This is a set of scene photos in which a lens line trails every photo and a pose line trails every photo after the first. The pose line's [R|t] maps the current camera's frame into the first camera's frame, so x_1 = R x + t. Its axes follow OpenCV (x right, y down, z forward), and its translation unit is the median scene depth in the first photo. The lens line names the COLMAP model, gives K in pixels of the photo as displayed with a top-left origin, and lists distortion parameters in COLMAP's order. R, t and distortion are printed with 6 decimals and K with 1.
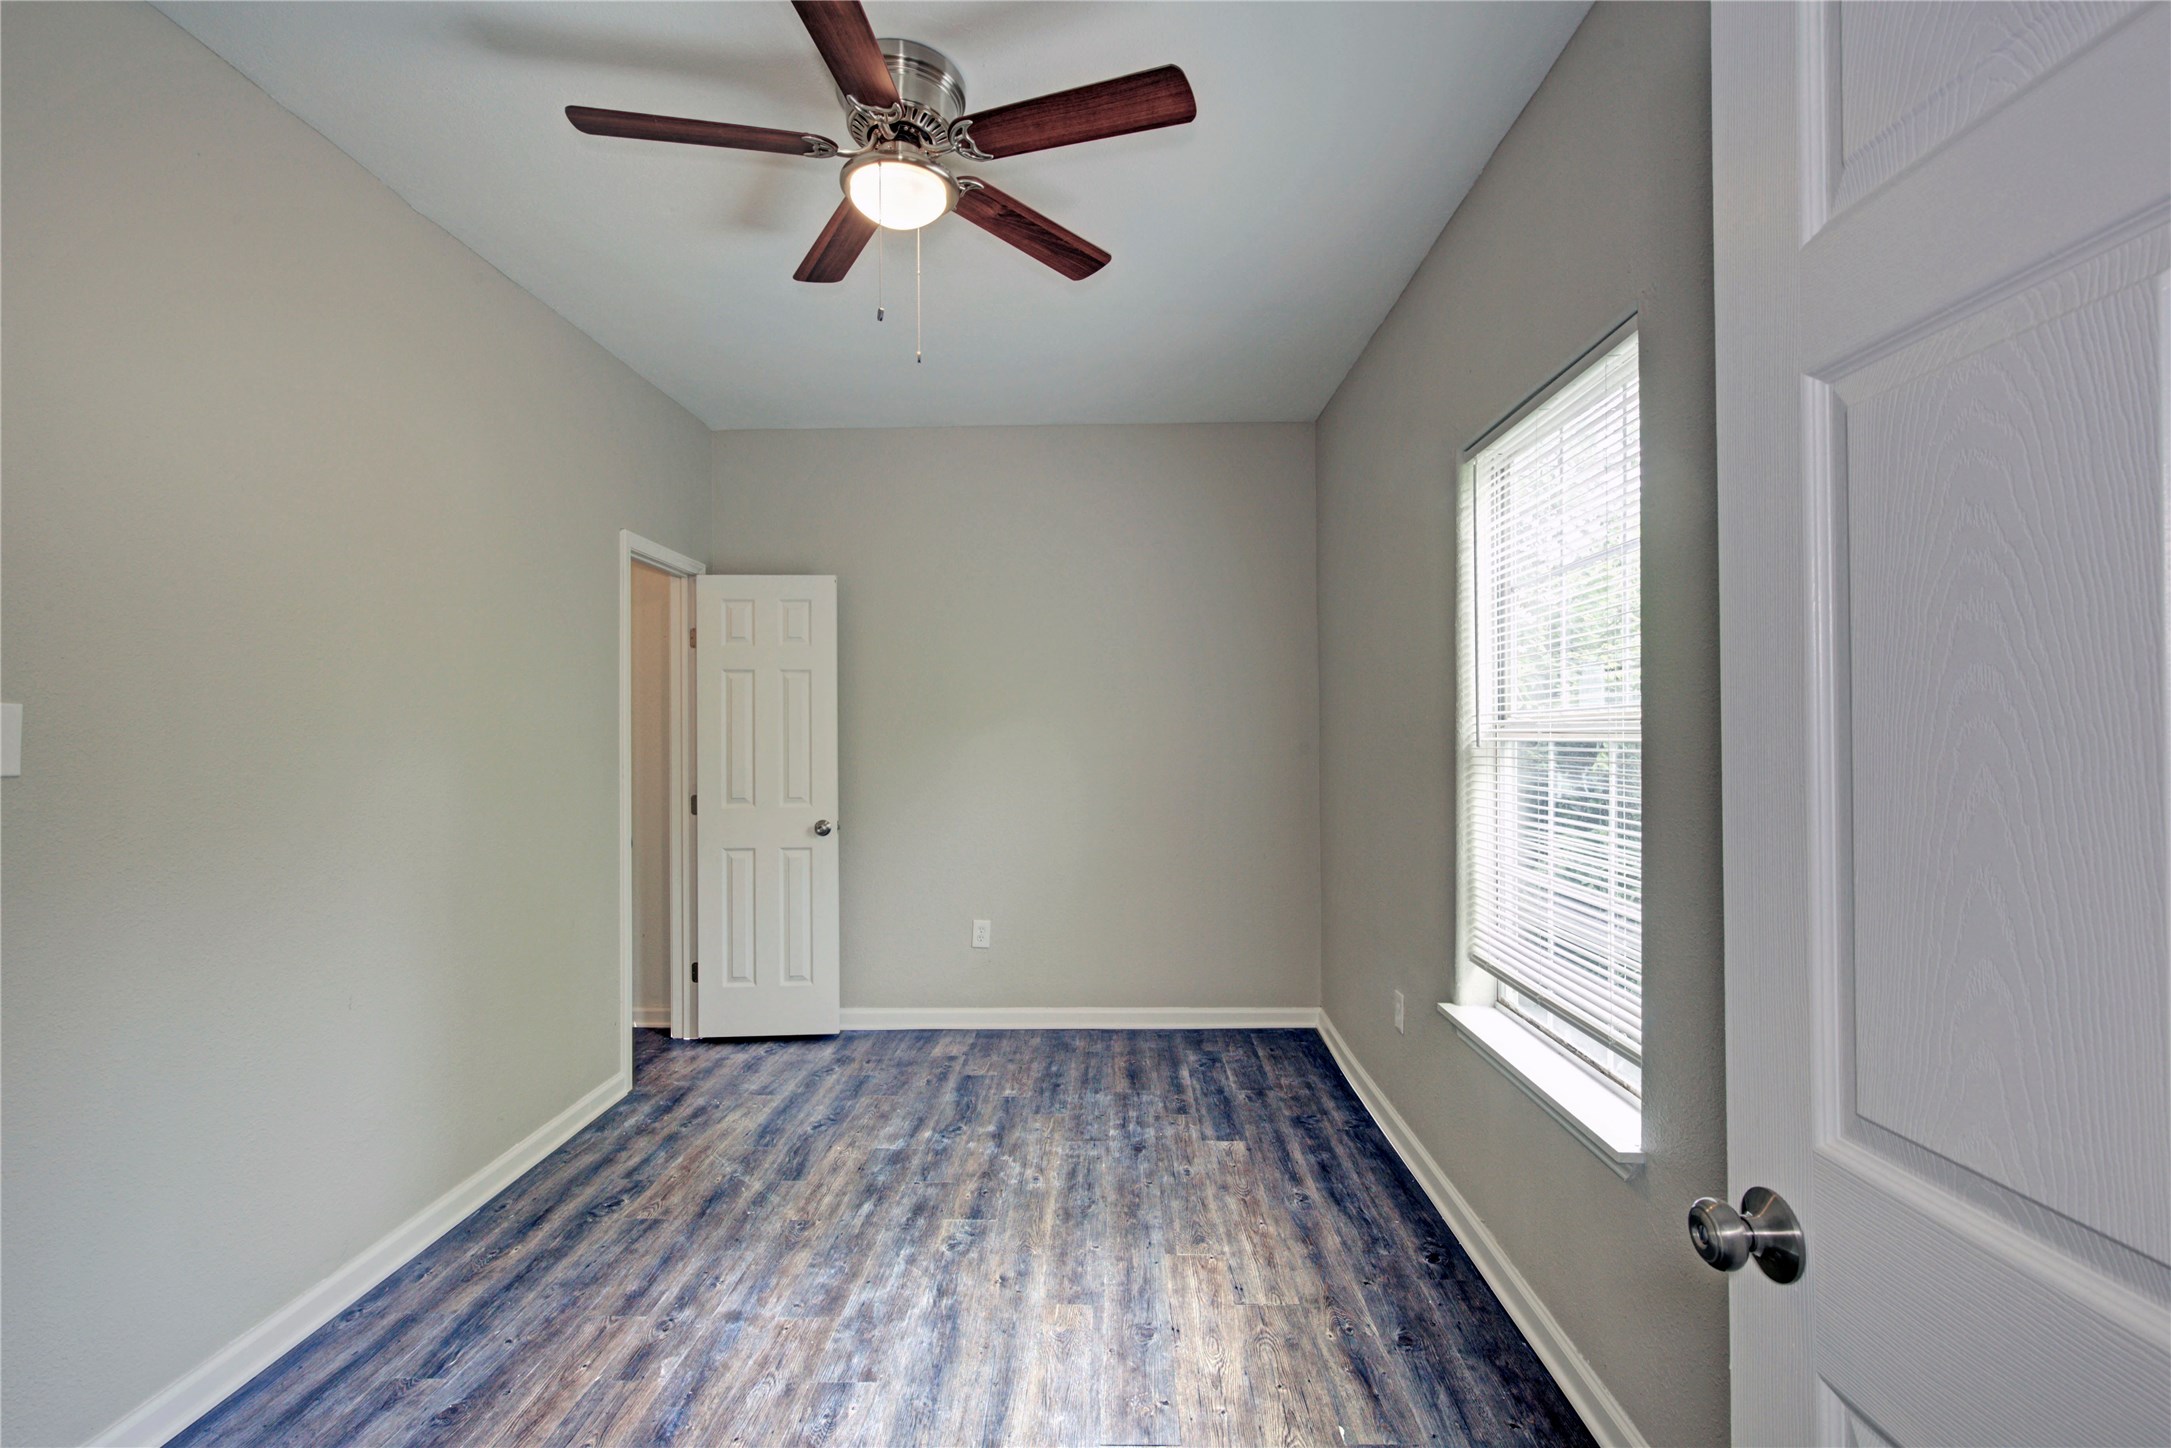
lens RADIAL K [[981.3, 0, 1090.2], [0, 981.3, 738.3], [0, 0, 1]] dist [-0.006903, 0.004135]
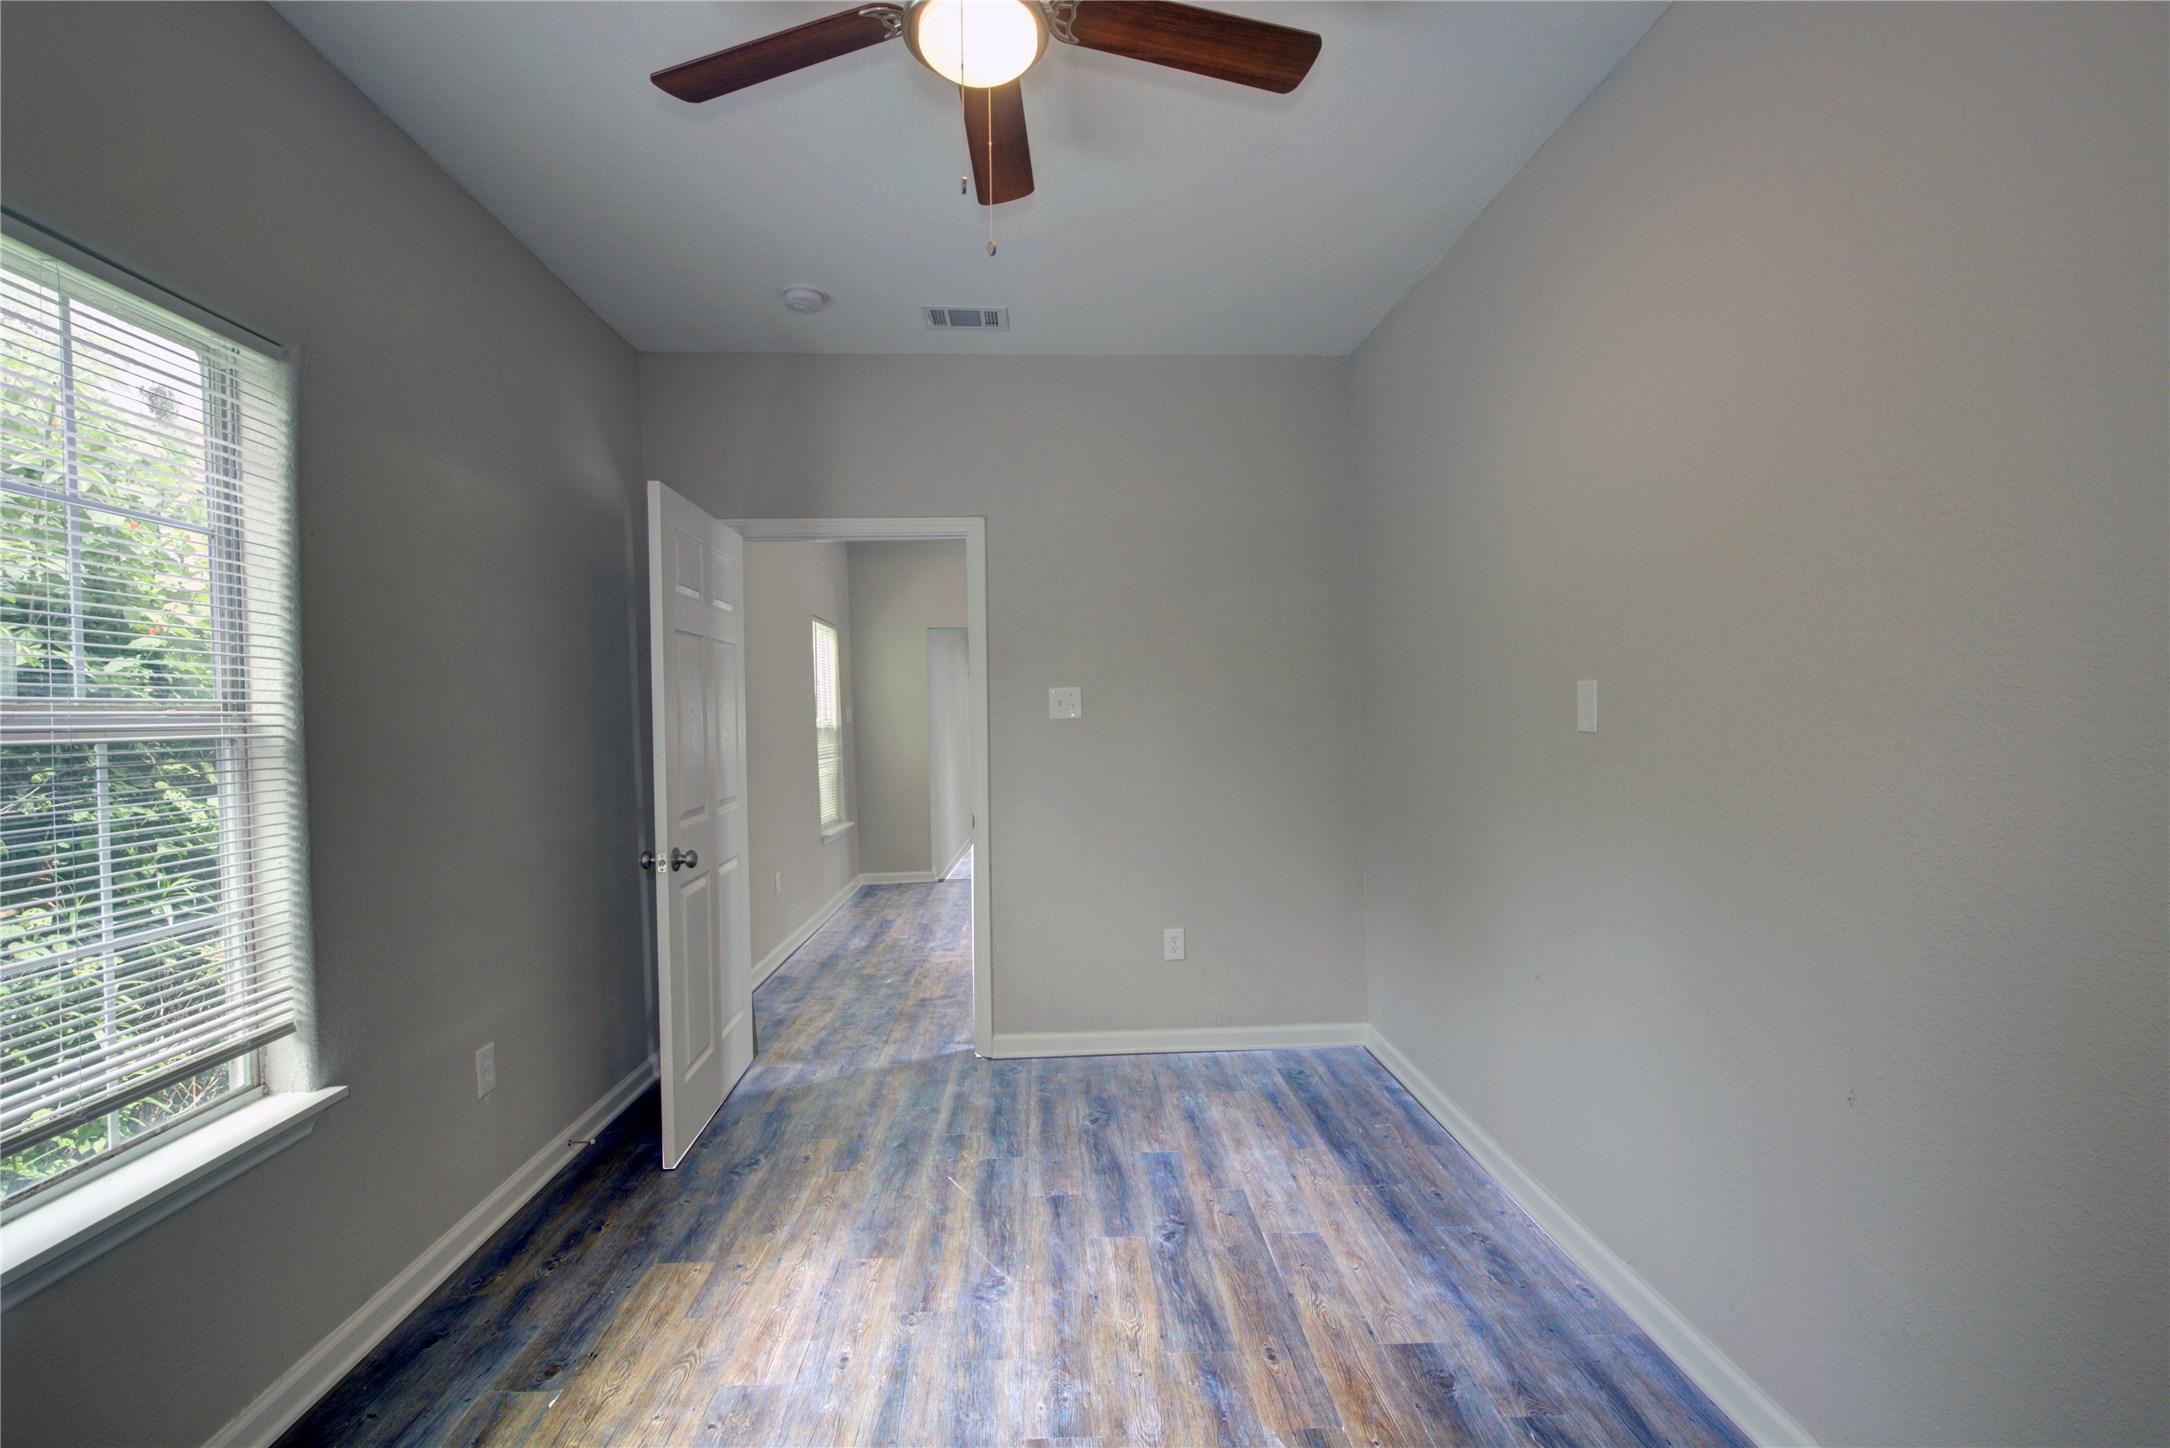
lens RADIAL K [[980.9, 0, 1083.7], [0, 980.9, 722.2], [0, 0, 1]] dist [-0.006903, 0.004135]
pose [[-0.996847, 0.022526, -0.076082, -0.224974], [0.022063, 0.999733, 0.006928, -0.001382], [0.076217, 0.005228, -0.997078, 1.960051]]
